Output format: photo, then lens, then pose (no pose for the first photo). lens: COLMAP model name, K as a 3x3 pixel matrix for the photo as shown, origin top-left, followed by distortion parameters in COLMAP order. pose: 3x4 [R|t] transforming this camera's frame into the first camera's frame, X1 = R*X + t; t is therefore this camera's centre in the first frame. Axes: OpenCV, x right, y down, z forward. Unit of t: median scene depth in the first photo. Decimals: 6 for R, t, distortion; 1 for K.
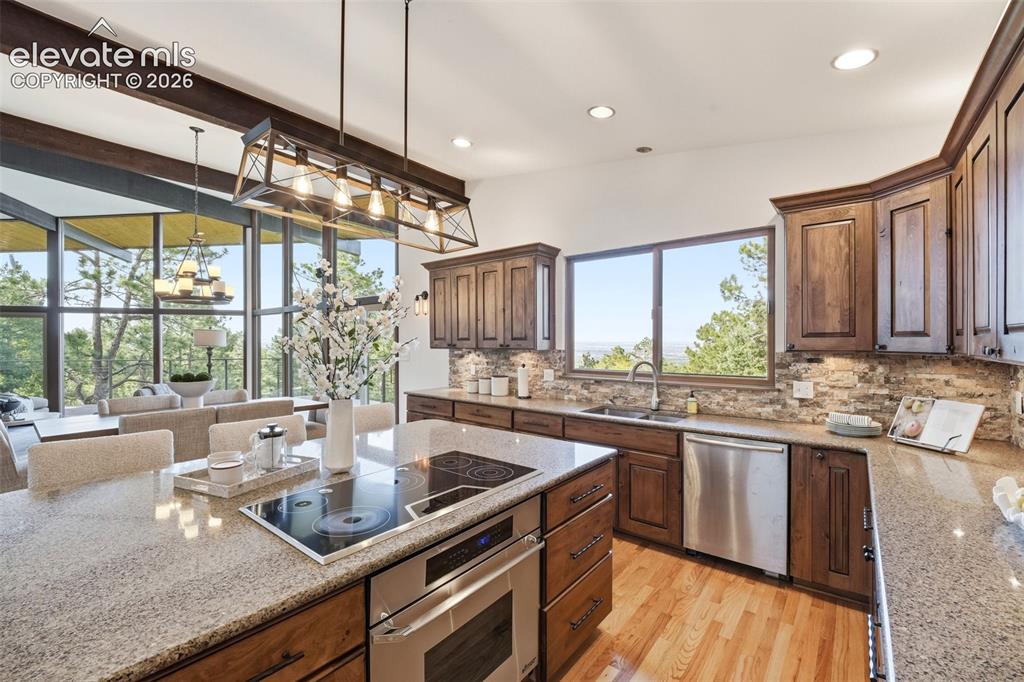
lens RADIAL K [[424.4, 0, 512.0], [0, 424.4, 341.0], [0, 0, 1]] dist [0.007492, -0.013820]
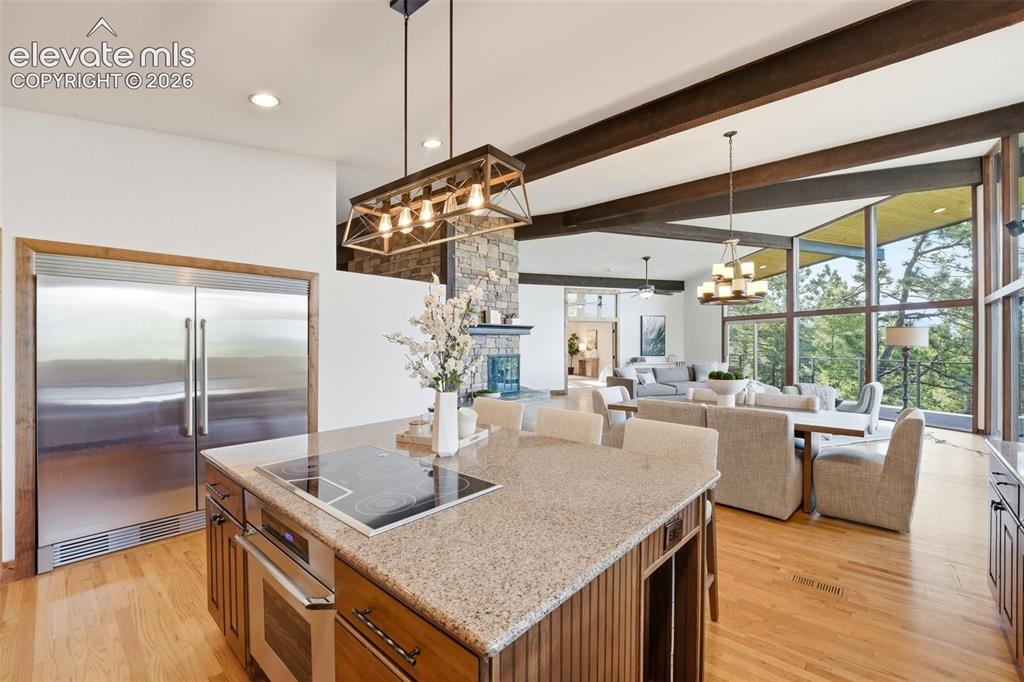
lens RADIAL K [[423.3, 0, 509.9], [0, 423.3, 341.3], [0, 0, 1]] dist [0.002233, -0.013727]
pose [[-0.063785, -0.003597, -0.997957, 0.295392], [0.003891, 0.999985, -0.003853, 0.003119], [0.997956, -0.004129, -0.063770, 0.520461]]
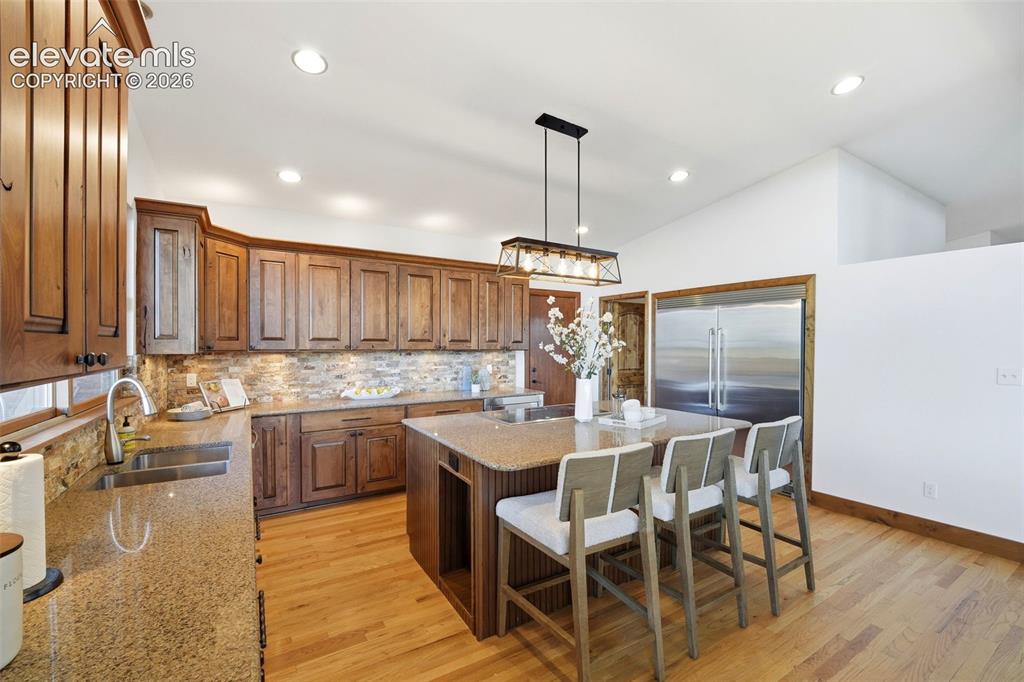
lens RADIAL K [[428.3, 0, 514.1], [0, 428.3, 347.8], [0, 0, 1]] dist [0.023356, -0.030420]
pose [[-0.941516, -0.004495, 0.336939, -0.299353], [-0.002335, 0.999974, 0.006818, 0.002437], [-0.336961, 0.005632, -0.941502, 1.125869]]
